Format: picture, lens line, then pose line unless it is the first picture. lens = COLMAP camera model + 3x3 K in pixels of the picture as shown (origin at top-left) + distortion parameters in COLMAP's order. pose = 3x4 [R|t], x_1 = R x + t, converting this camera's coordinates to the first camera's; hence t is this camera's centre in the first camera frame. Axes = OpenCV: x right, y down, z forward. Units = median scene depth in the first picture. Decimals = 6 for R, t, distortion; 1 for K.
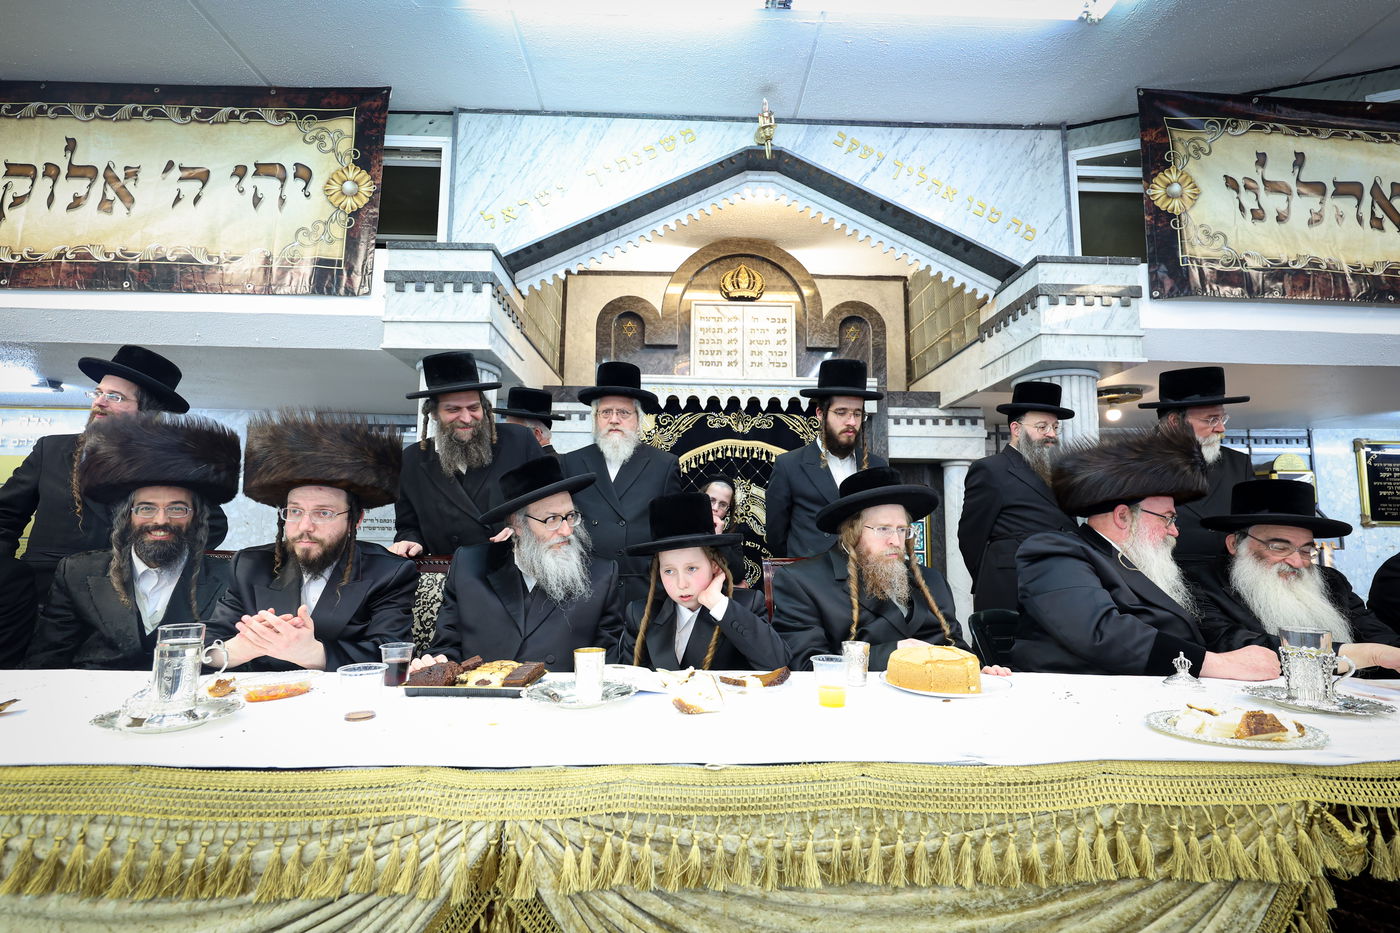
lens RADIAL K [[634.6, 0, 696.9], [0, 634.6, 469.7], [0, 0, 1]] dist [0.001693, -0.000059]
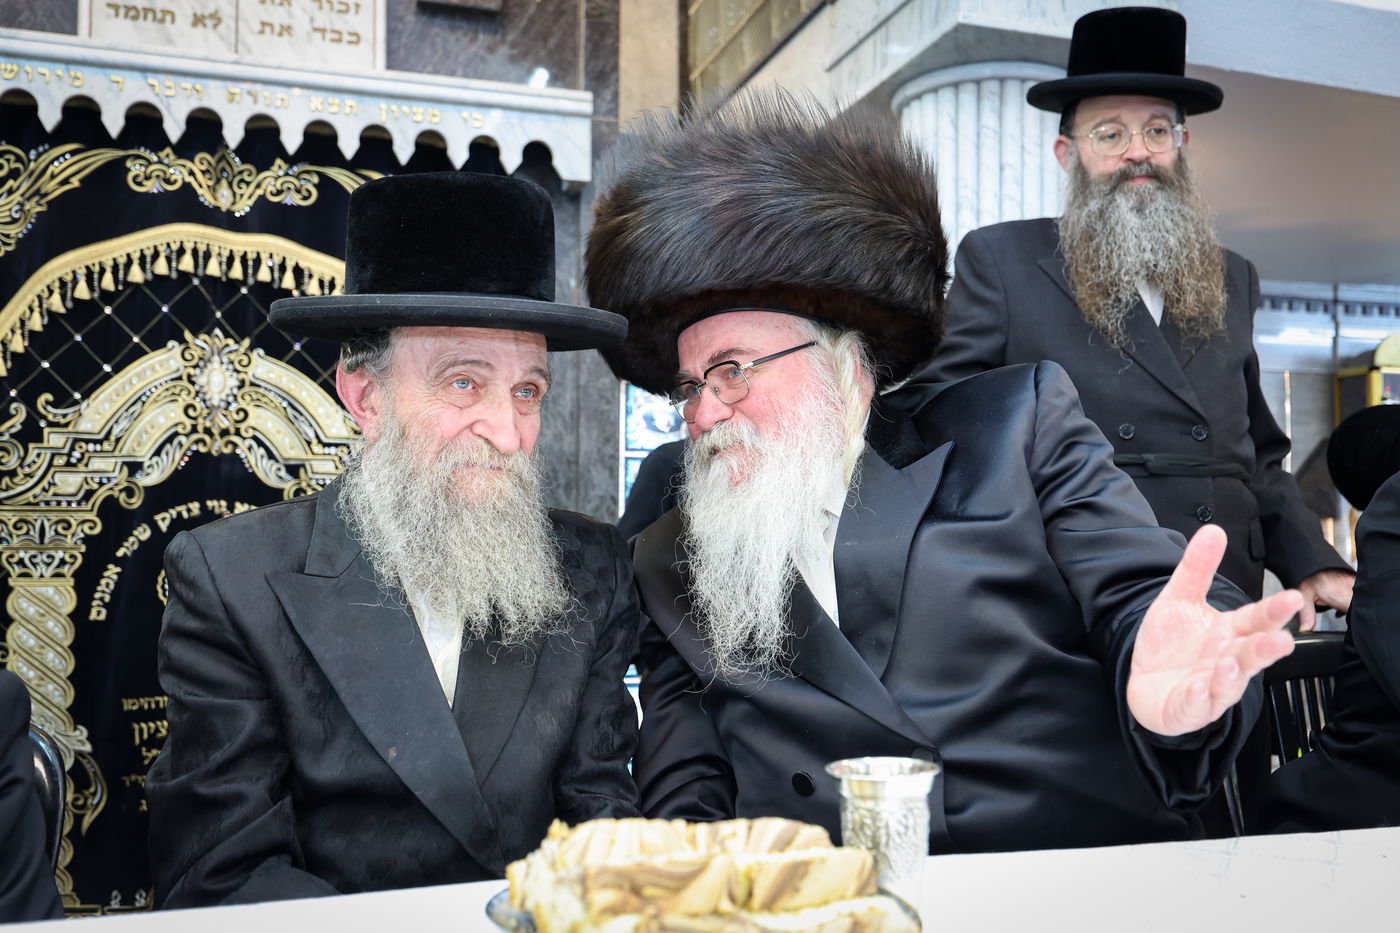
lens RADIAL K [[1288.8, 0, 703.8], [0, 1288.8, 481.4], [0, 0, 1]] dist [0.000169, -0.007281]
pose [[0.958221, 0.002737, 0.286017, 0.160053], [-0.021871, 0.997728, 0.063725, 0.059195], [-0.285193, -0.067318, 0.956103, 0.256772]]
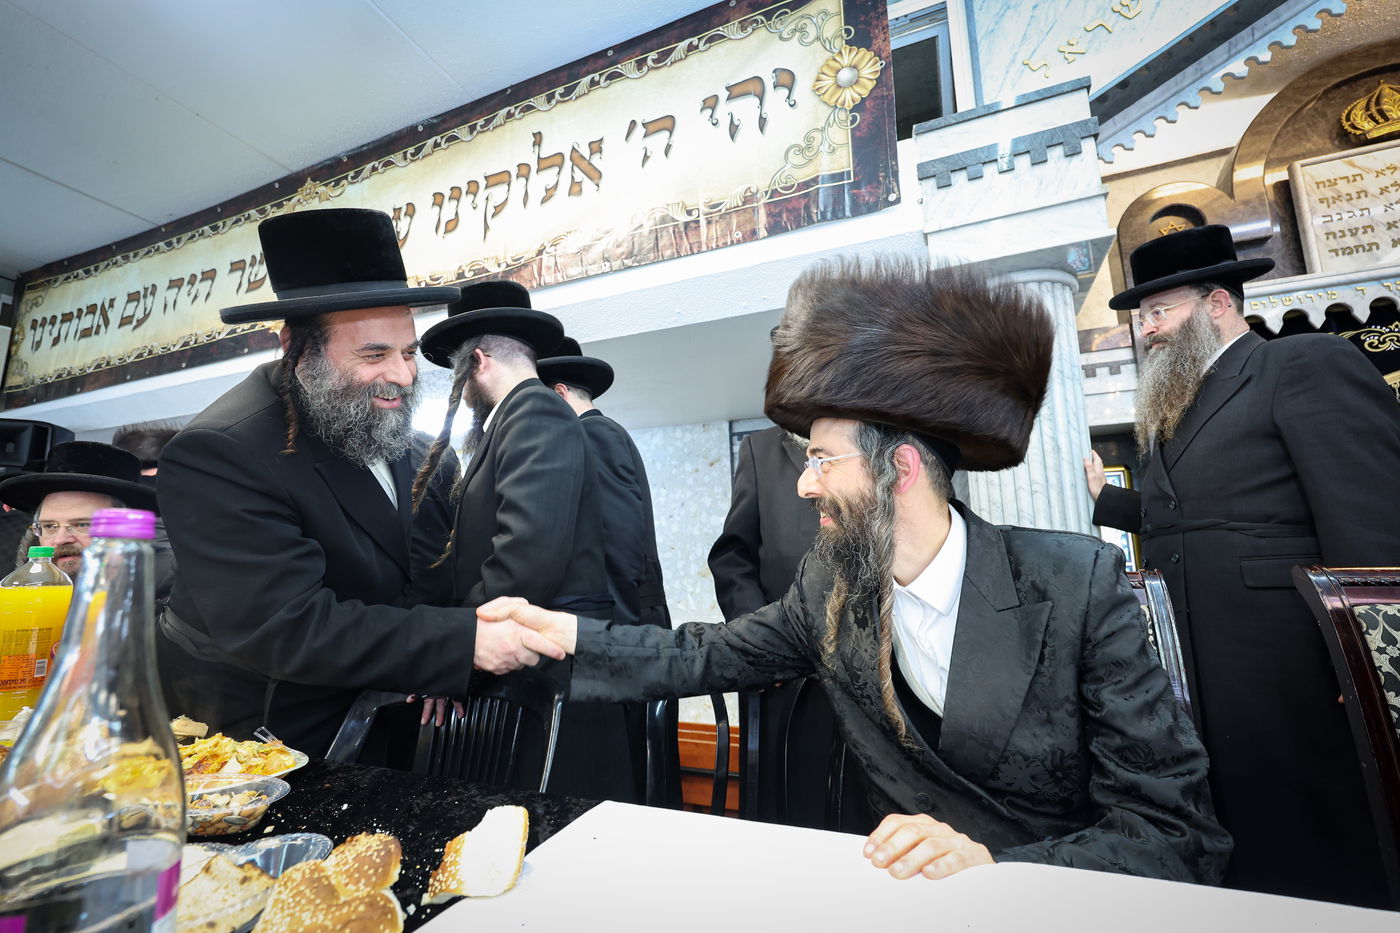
lens RADIAL K [[628.3, 0, 695.1], [0, 628.3, 465.4], [0, 0, 1]] dist [0.003392, 0.000346]
pose [[0.909842, -0.096783, -0.403509, -0.439691], [0.076978, 0.994908, -0.065059, 0.039010], [0.407751, 0.028132, 0.912660, 0.262995]]
